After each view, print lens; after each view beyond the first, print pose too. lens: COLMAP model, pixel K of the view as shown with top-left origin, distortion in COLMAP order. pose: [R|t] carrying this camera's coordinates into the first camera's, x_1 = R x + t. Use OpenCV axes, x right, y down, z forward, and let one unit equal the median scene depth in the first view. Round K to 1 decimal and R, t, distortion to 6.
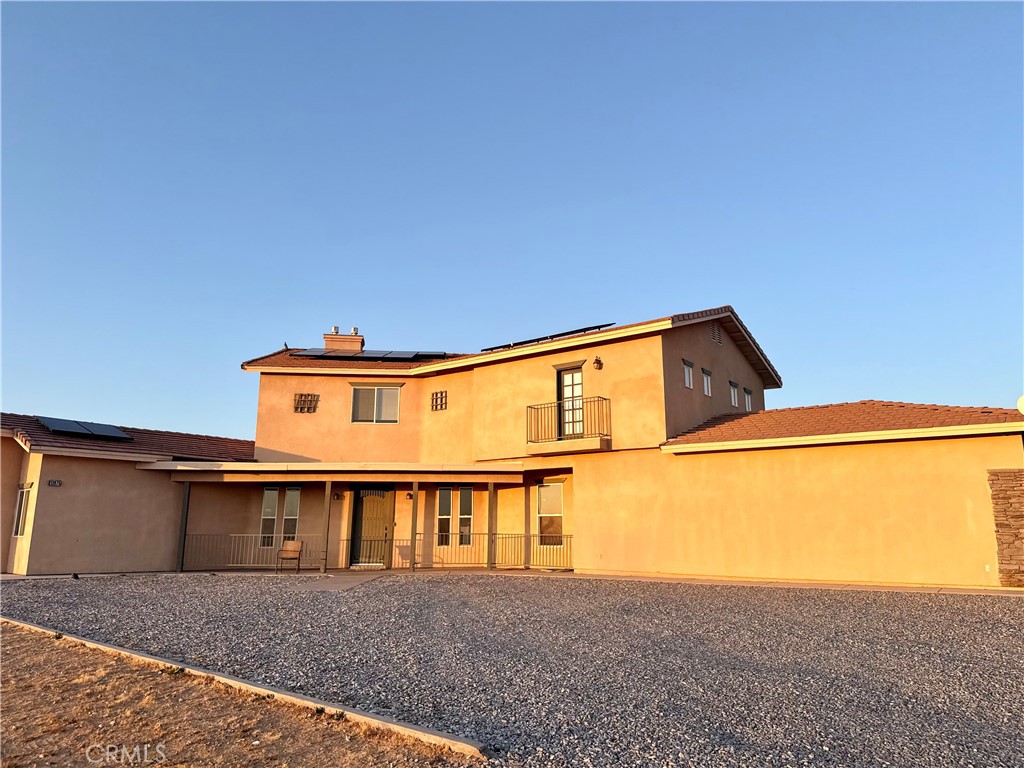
lens RADIAL K [[715.0, 0, 522.3], [0, 715.0, 388.6], [0, 0, 1]] dist [0.110390, -0.172826]
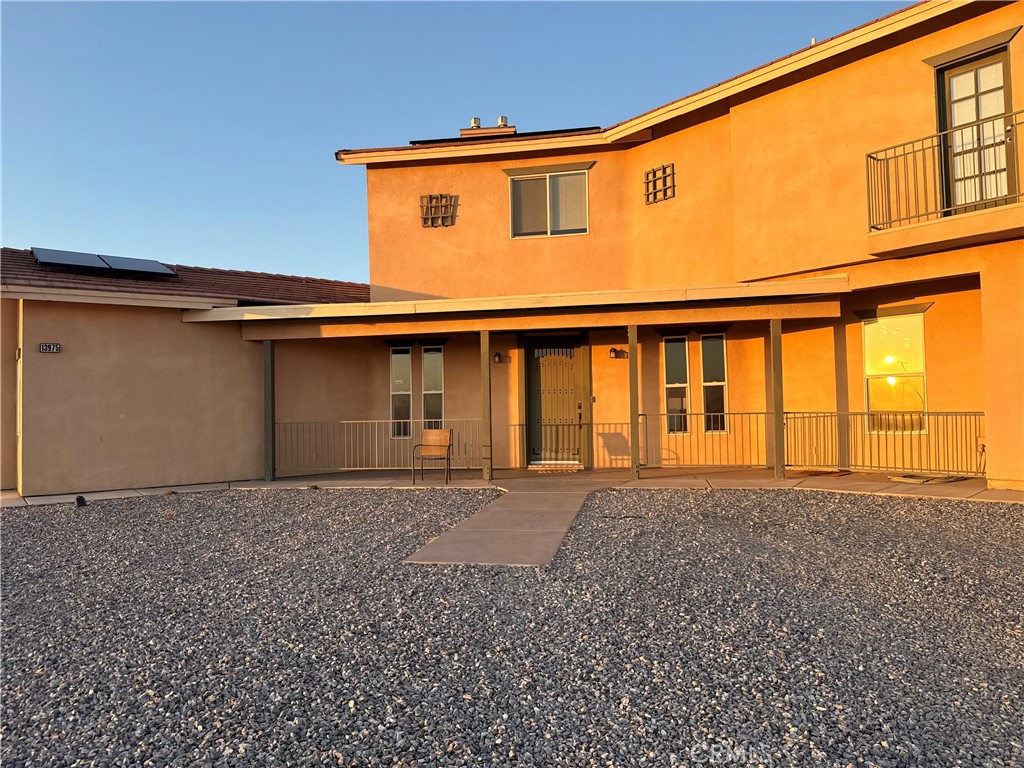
lens RADIAL K [[715.0, 0, 522.3], [0, 715.0, 388.6], [0, 0, 1]] dist [0.110390, -0.172826]
pose [[0.977875, -0.031341, -0.206828, -0.111500], [0.067393, 0.983198, 0.169644, 0.072988], [0.198036, -0.179829, 0.963558, 0.407488]]
